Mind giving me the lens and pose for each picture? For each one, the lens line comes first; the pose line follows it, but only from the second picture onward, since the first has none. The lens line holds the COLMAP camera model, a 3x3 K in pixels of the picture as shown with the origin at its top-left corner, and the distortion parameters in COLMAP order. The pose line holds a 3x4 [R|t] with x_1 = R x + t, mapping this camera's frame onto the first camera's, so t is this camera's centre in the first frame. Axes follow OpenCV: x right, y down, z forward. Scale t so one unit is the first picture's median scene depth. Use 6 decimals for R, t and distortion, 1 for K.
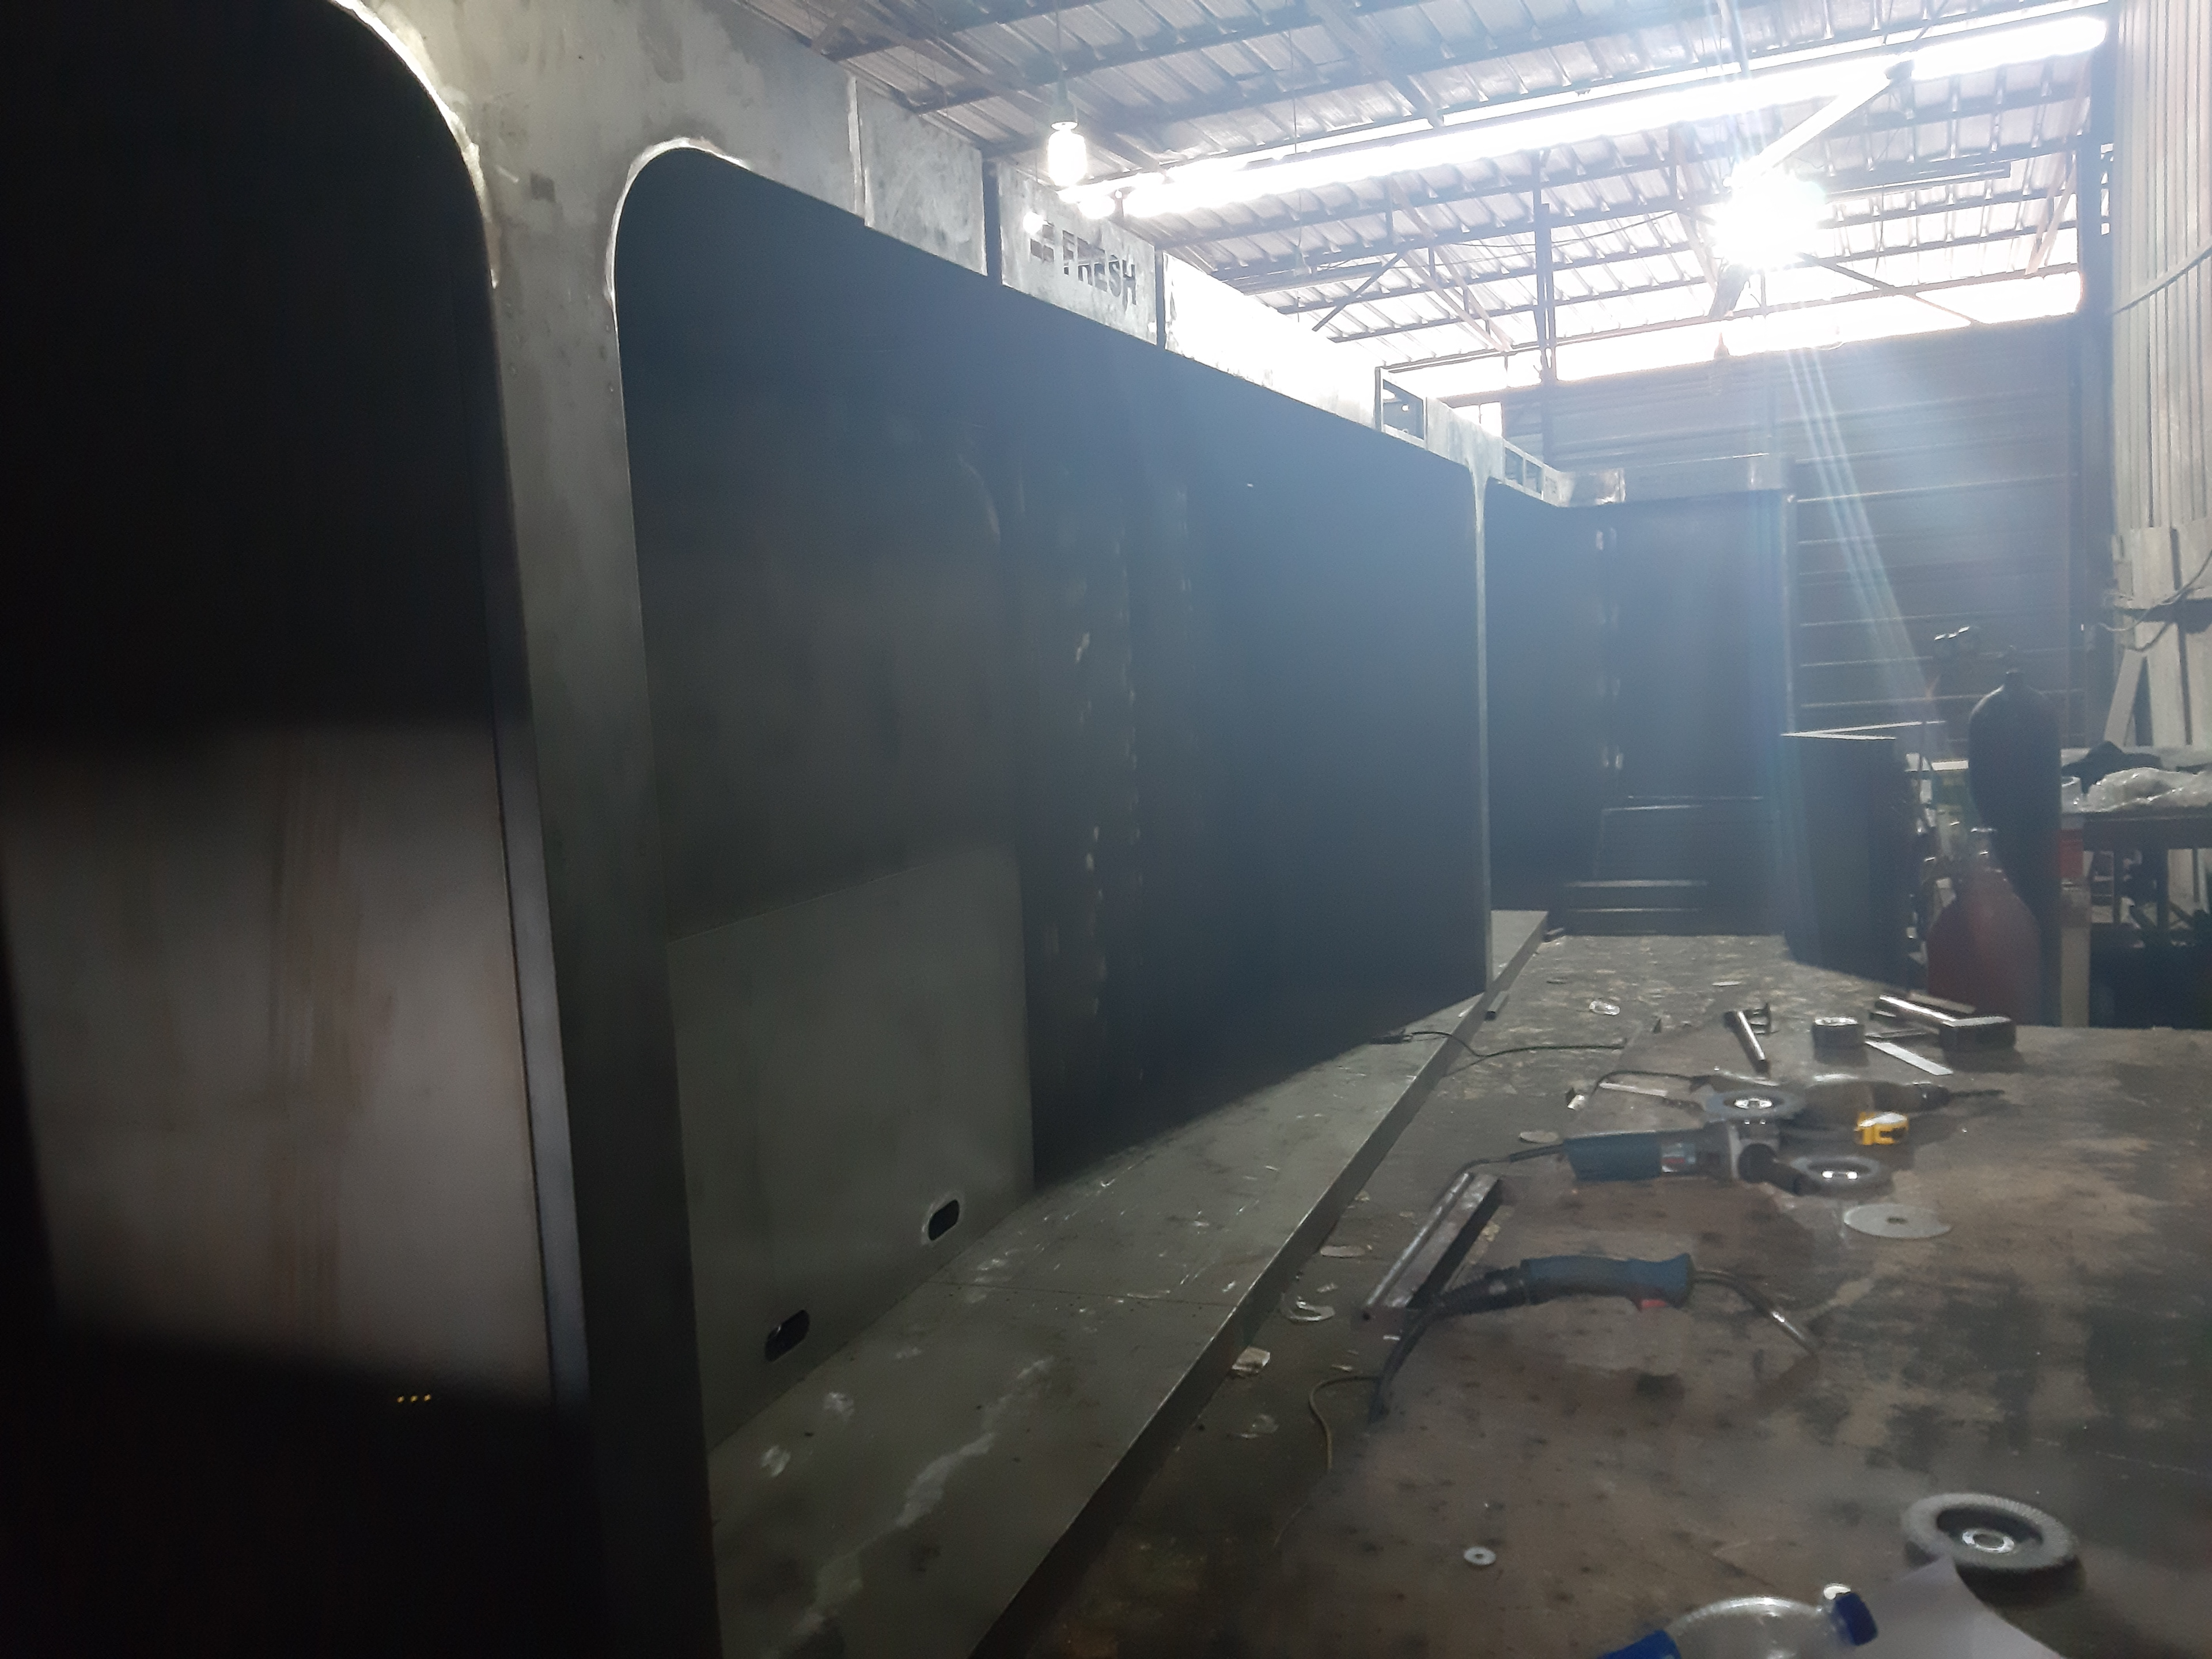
lens RADIAL K [[1750.5, 0, 1063.6], [0, 1750.5, 823.6], [0, 0, 1]] dist [-0.037466, -0.005469]
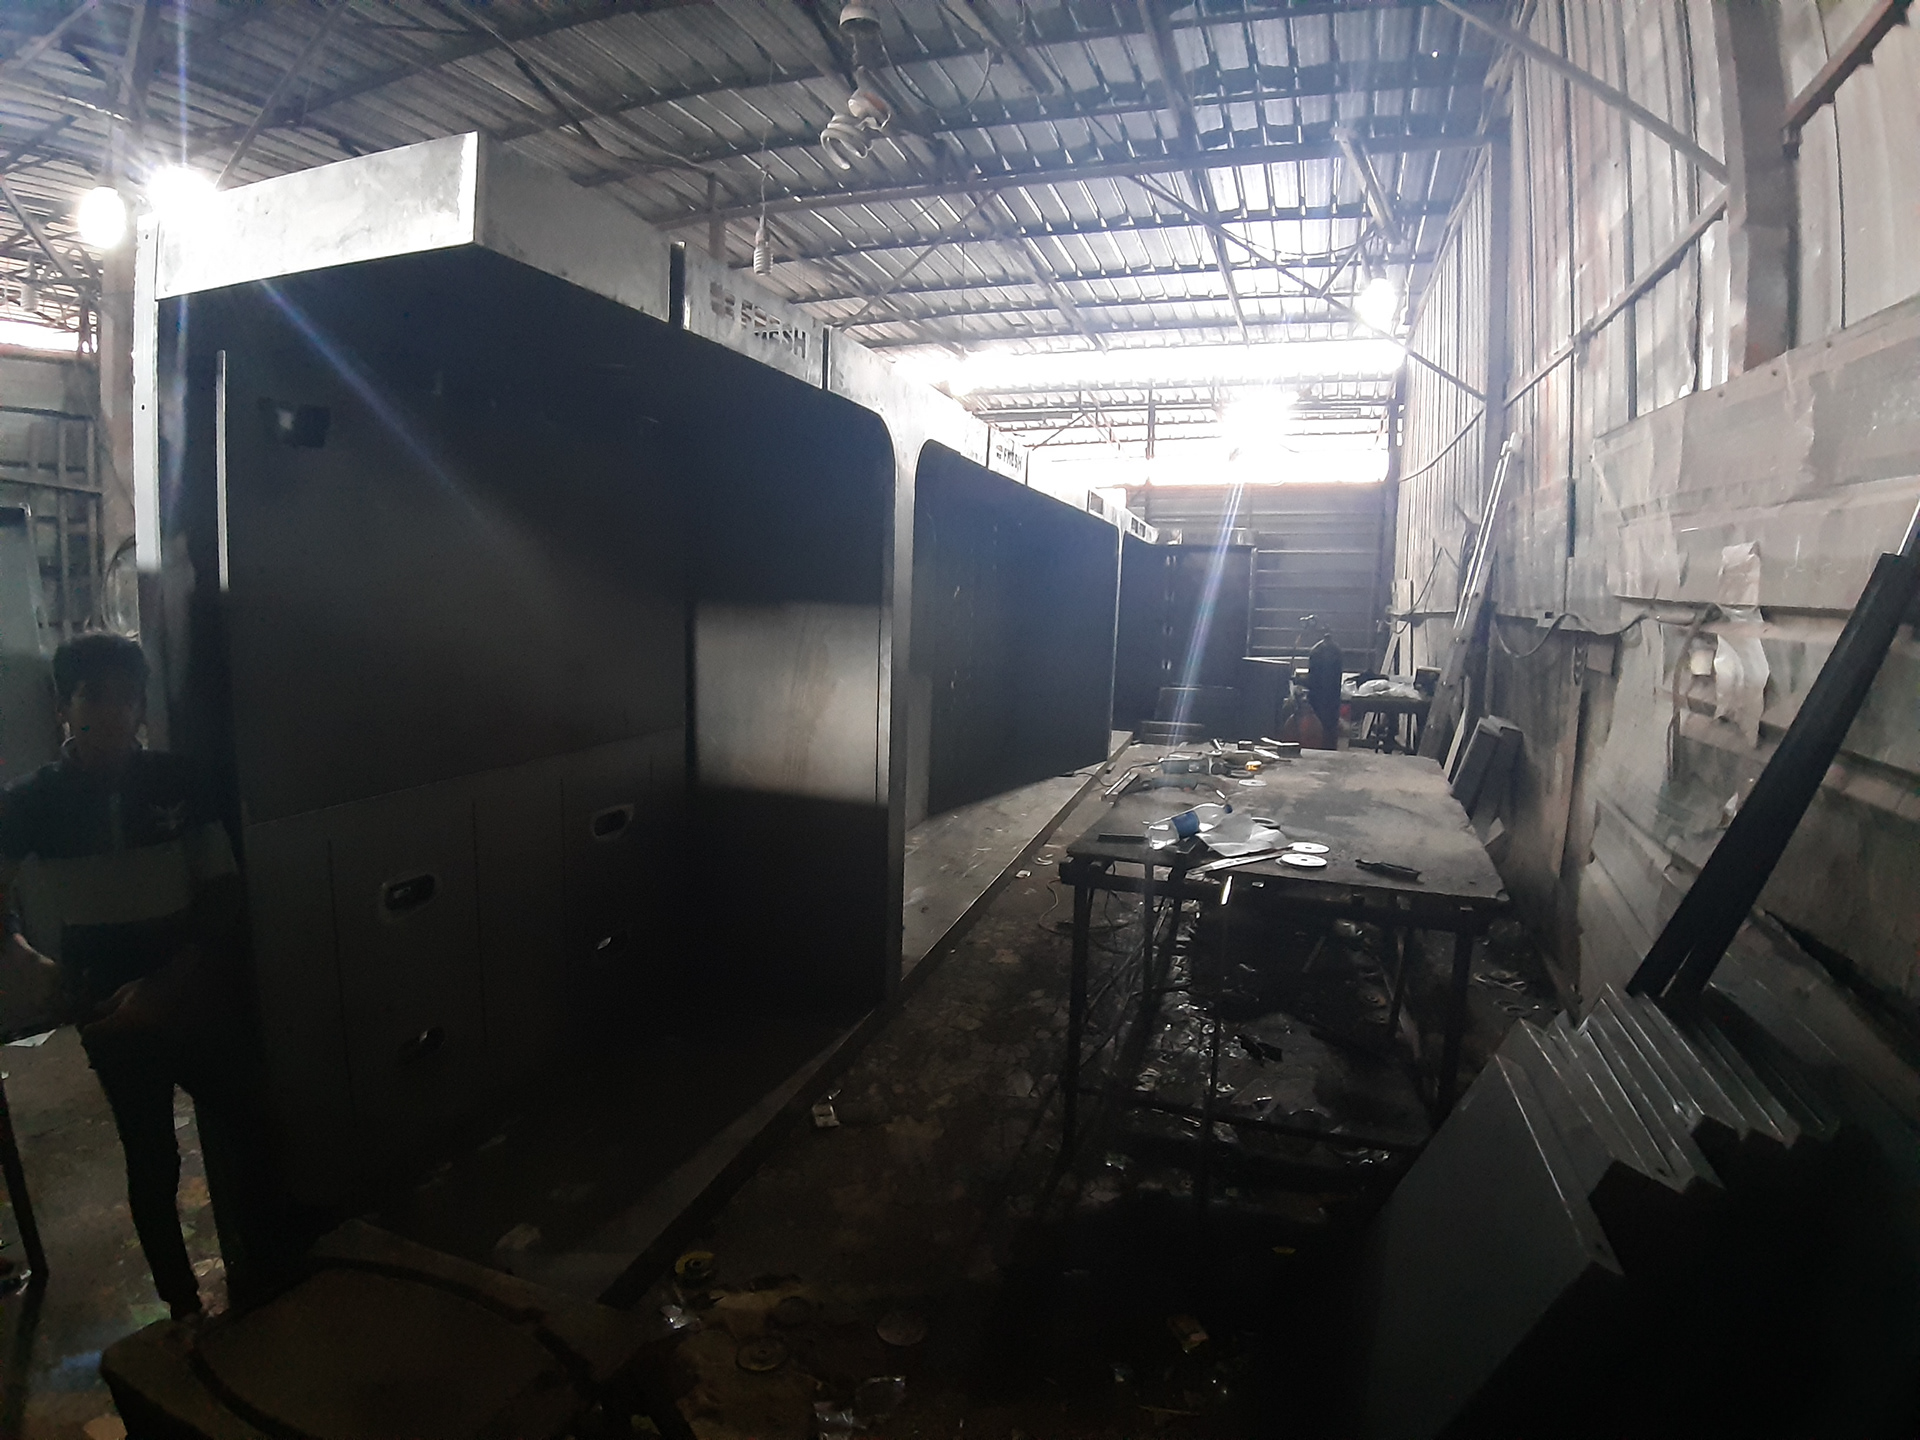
lens RADIAL K [[1007.3, 0, 937.8], [0, 1007.3, 715.4], [0, 0, 1]] dist [-0.127316, -0.000346]
pose [[0.993063, 0.072179, 0.092827, -0.071439], [-0.074438, 0.997003, 0.021095, 0.020625], [-0.091026, -0.027859, 0.995459, -0.191827]]
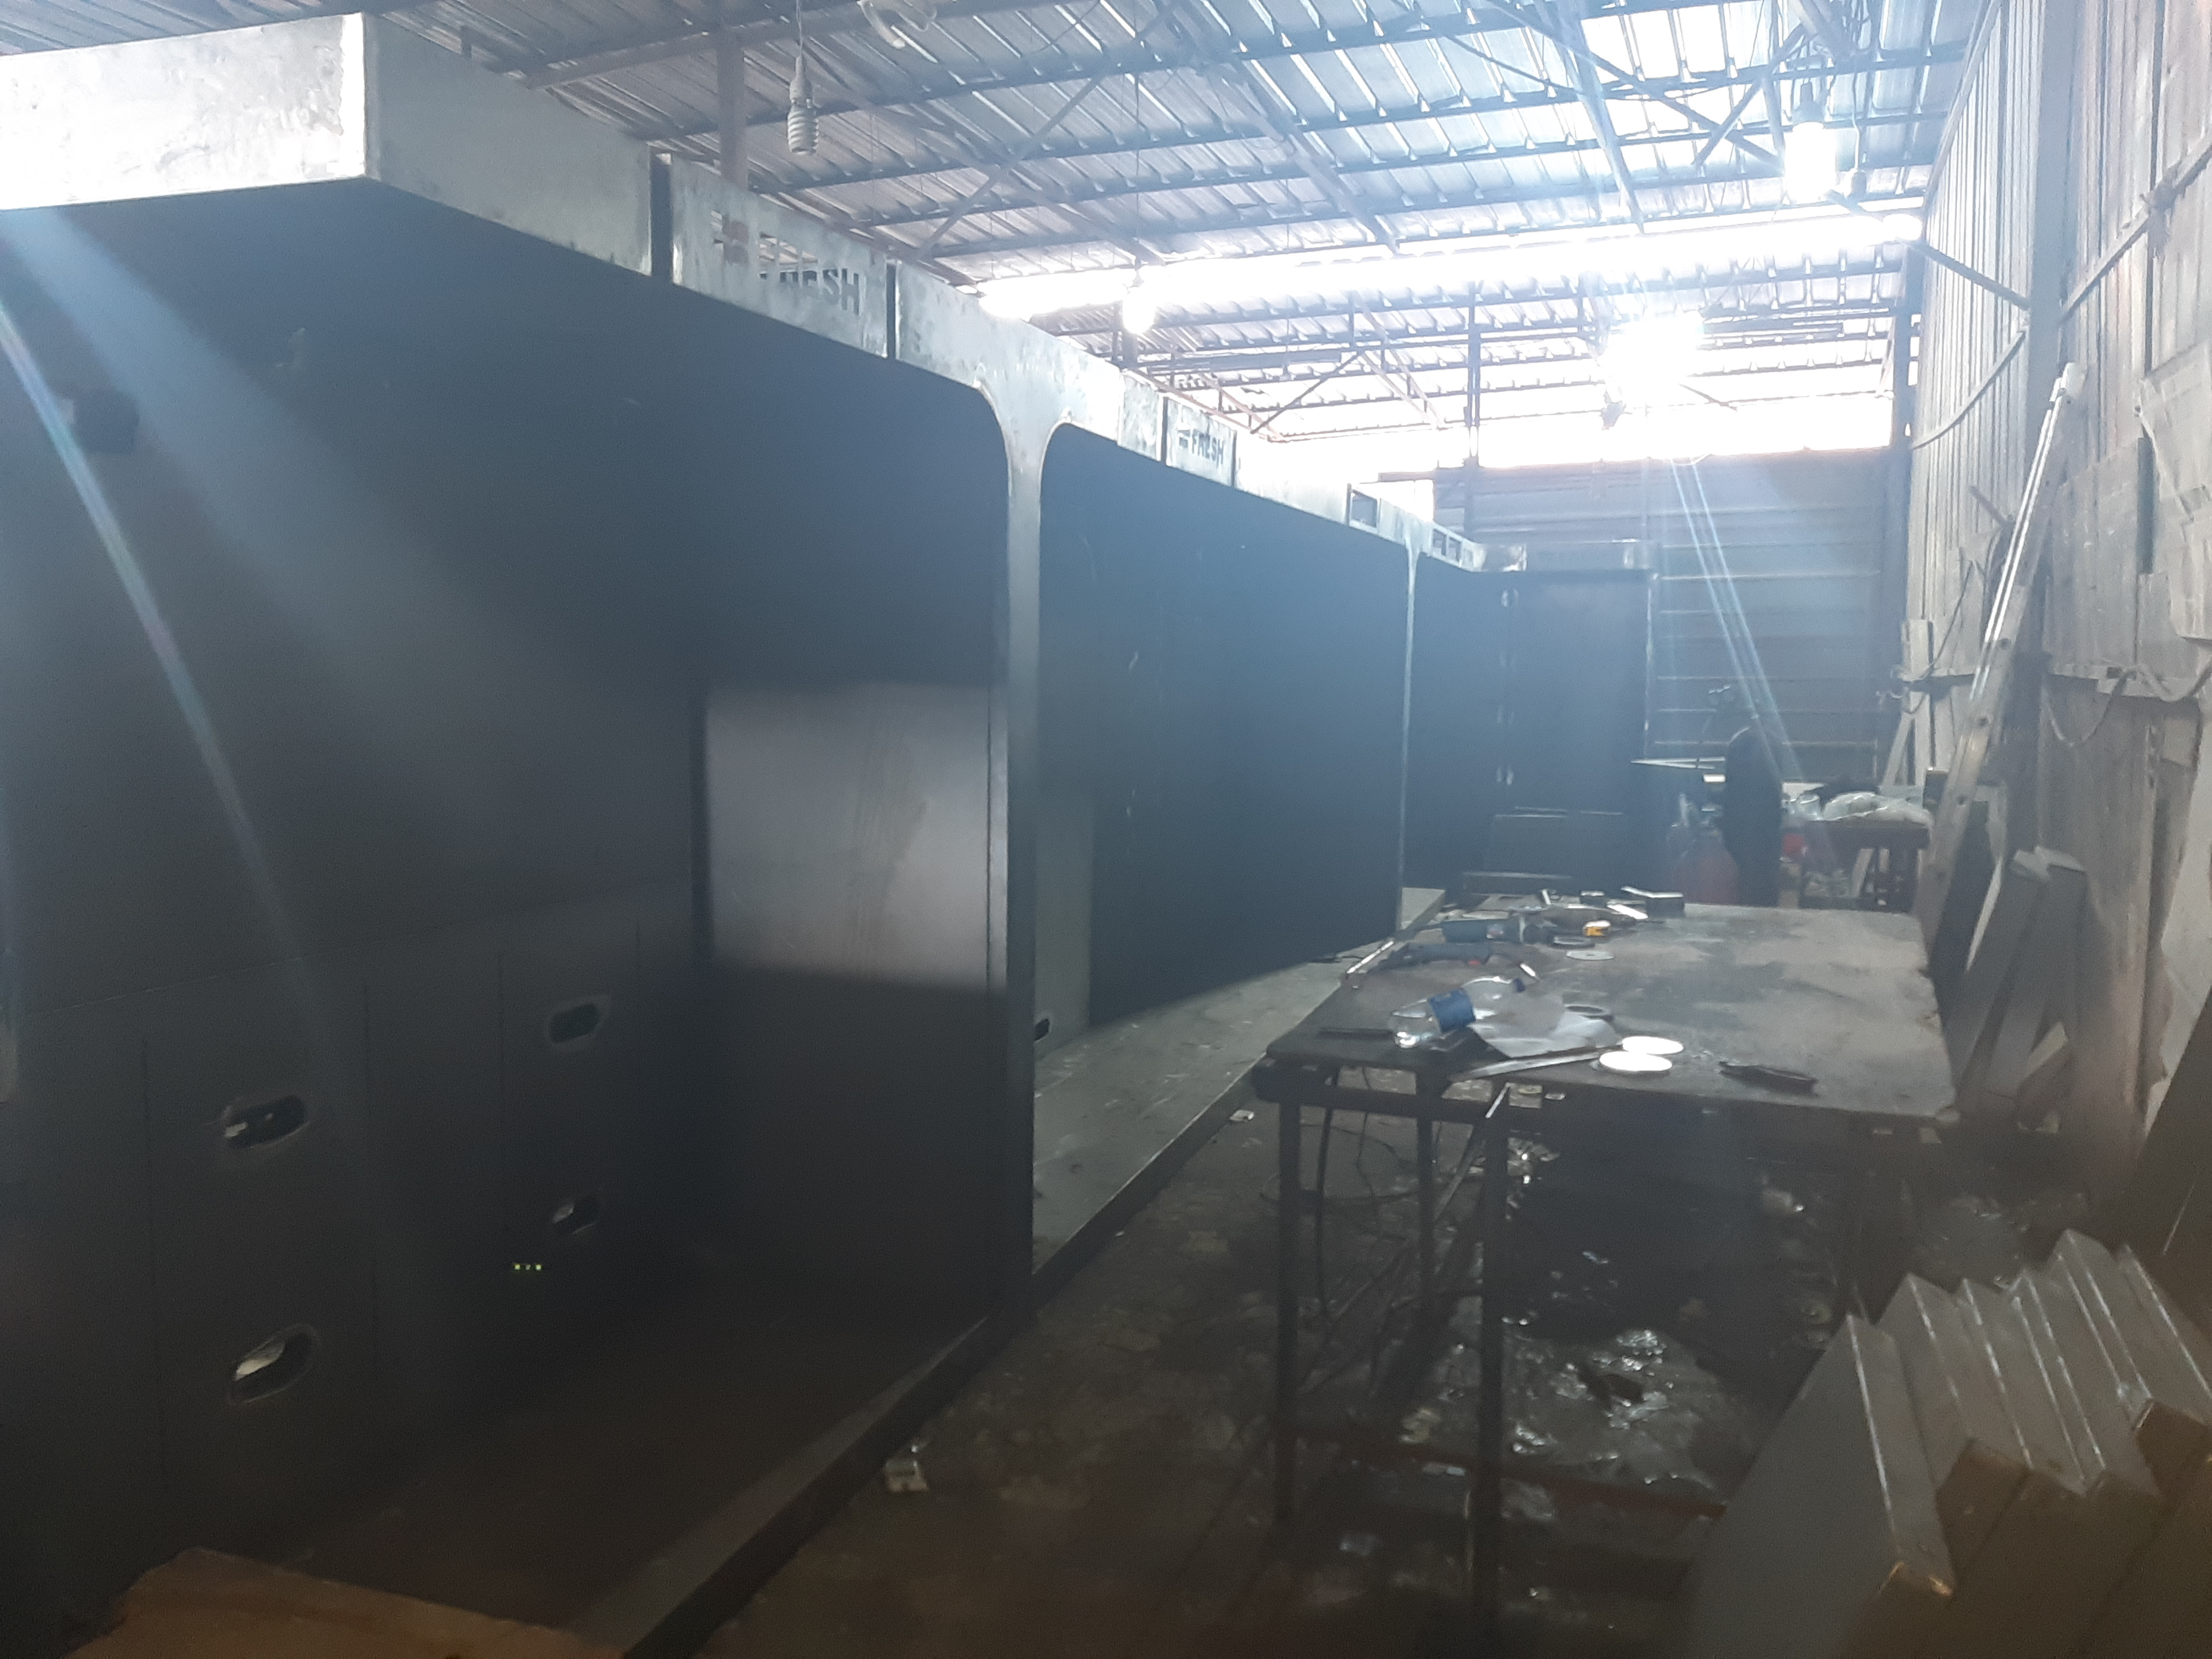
lens RADIAL K [[1750.5, 0, 1063.6], [0, 1750.5, 823.6], [0, 0, 1]] dist [-0.037466, -0.005469]
pose [[0.996983, 0.059677, 0.049637, -0.061686], [-0.059480, 0.998215, -0.005448, 0.024140], [-0.049874, 0.002479, 0.998752, -0.239686]]
